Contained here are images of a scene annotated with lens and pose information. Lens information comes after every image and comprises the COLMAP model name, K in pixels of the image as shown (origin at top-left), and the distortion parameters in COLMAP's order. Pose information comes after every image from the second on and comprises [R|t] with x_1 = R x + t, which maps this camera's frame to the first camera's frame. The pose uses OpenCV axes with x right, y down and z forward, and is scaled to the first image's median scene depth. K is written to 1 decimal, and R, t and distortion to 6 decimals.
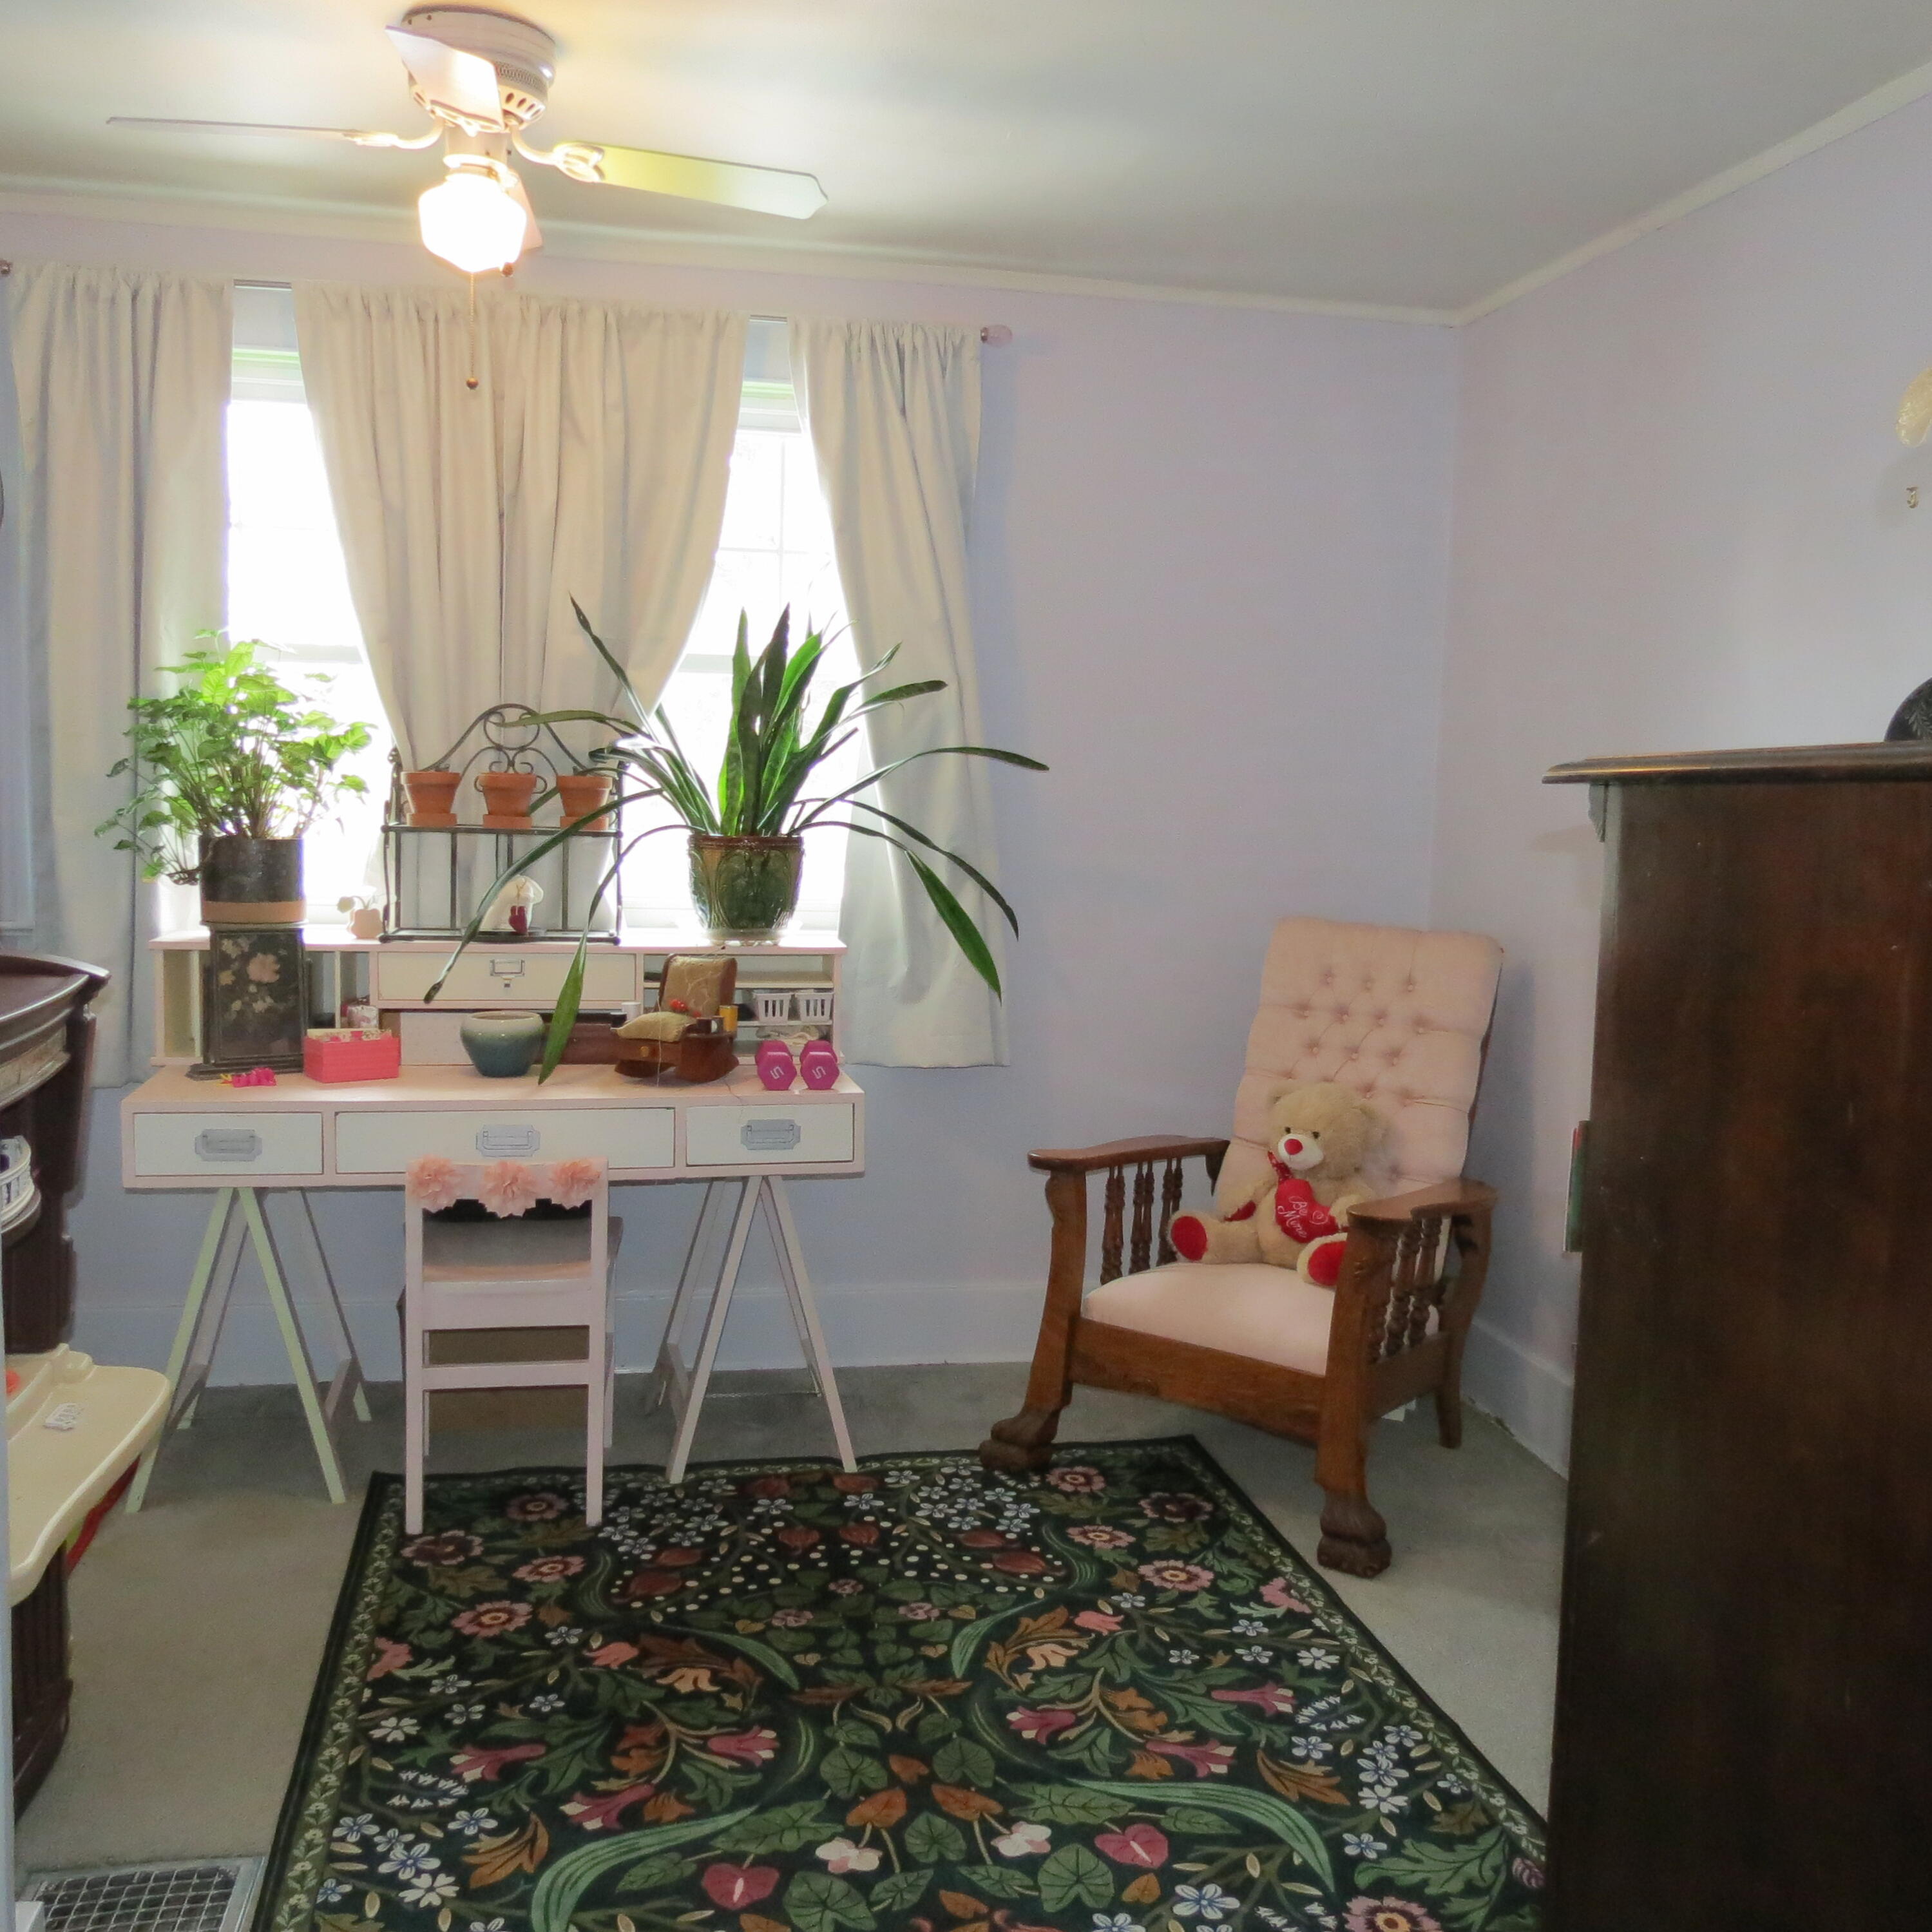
lens RADIAL K [[1847.6, 0, 963.9], [0, 1847.6, 968.1], [0, 0, 1]] dist [-0.032306, 0.019053]
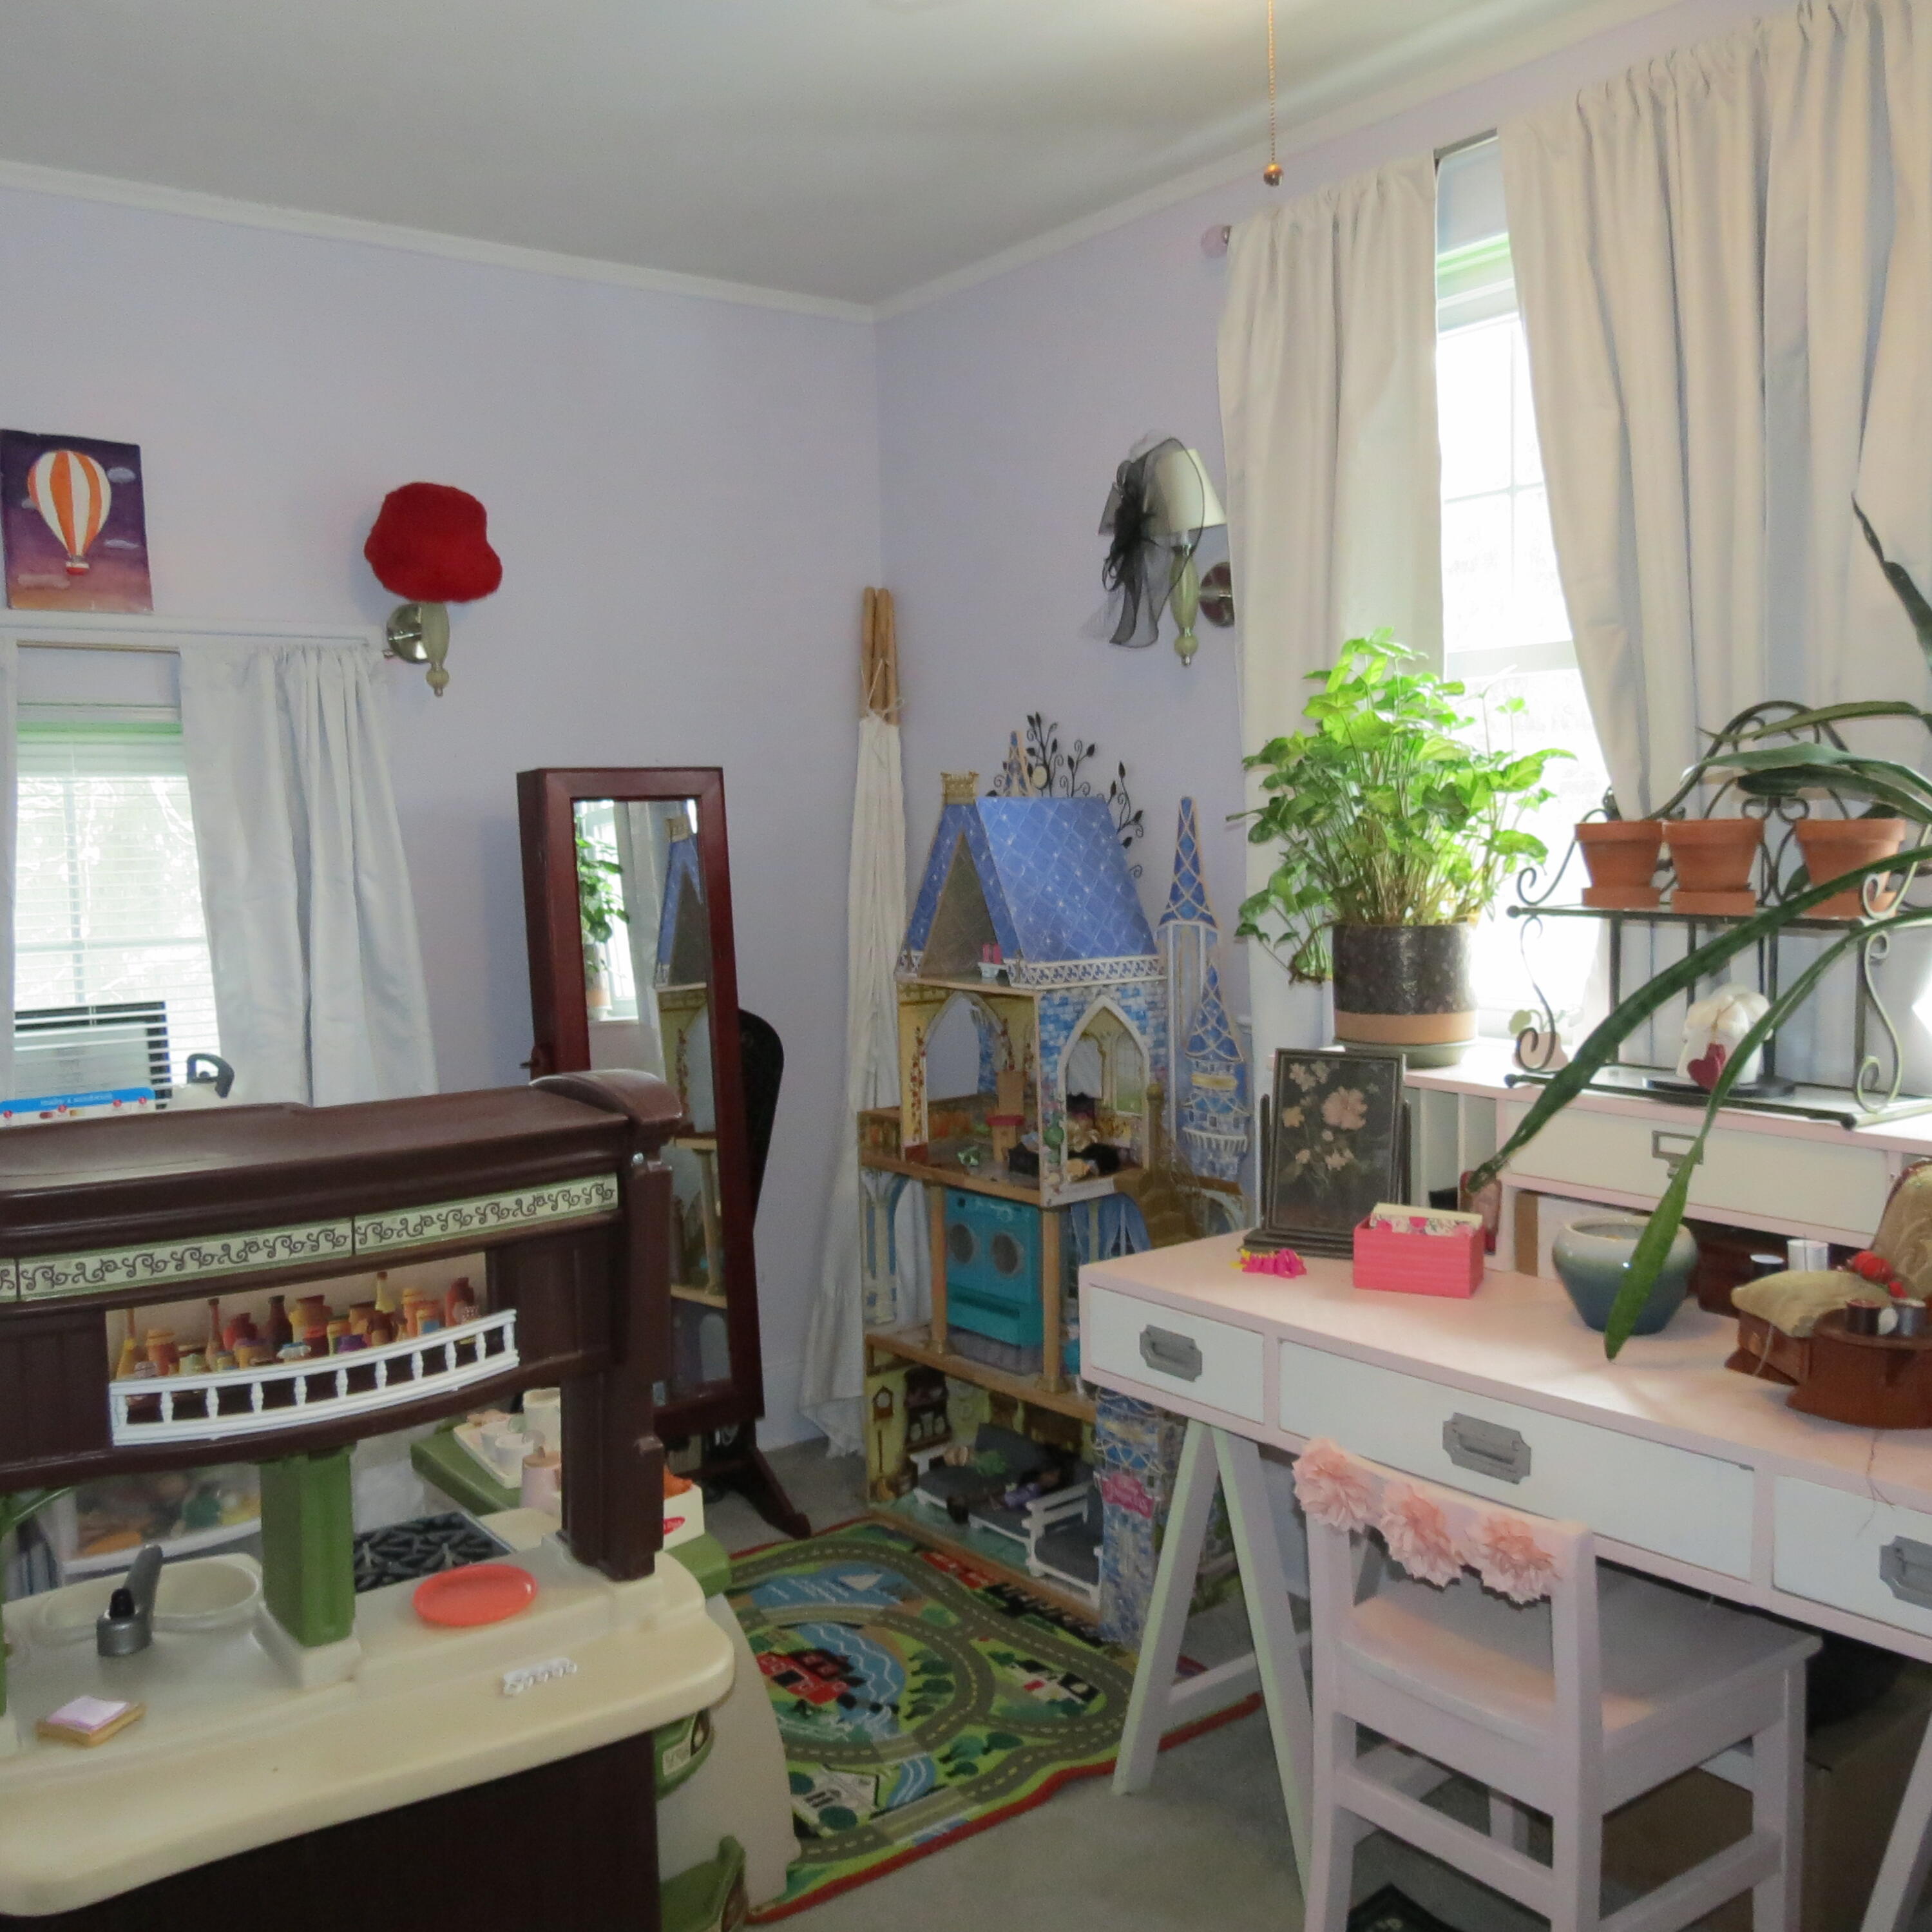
lens RADIAL K [[1847.6, 0, 963.9], [0, 1847.6, 968.1], [0, 0, 1]] dist [-0.032306, 0.019053]
pose [[0.416999, 0.034263, -0.908261, 0.201668], [-0.057553, 0.998279, 0.011235, -0.053269], [0.907083, 0.047588, 0.418253, 0.563968]]
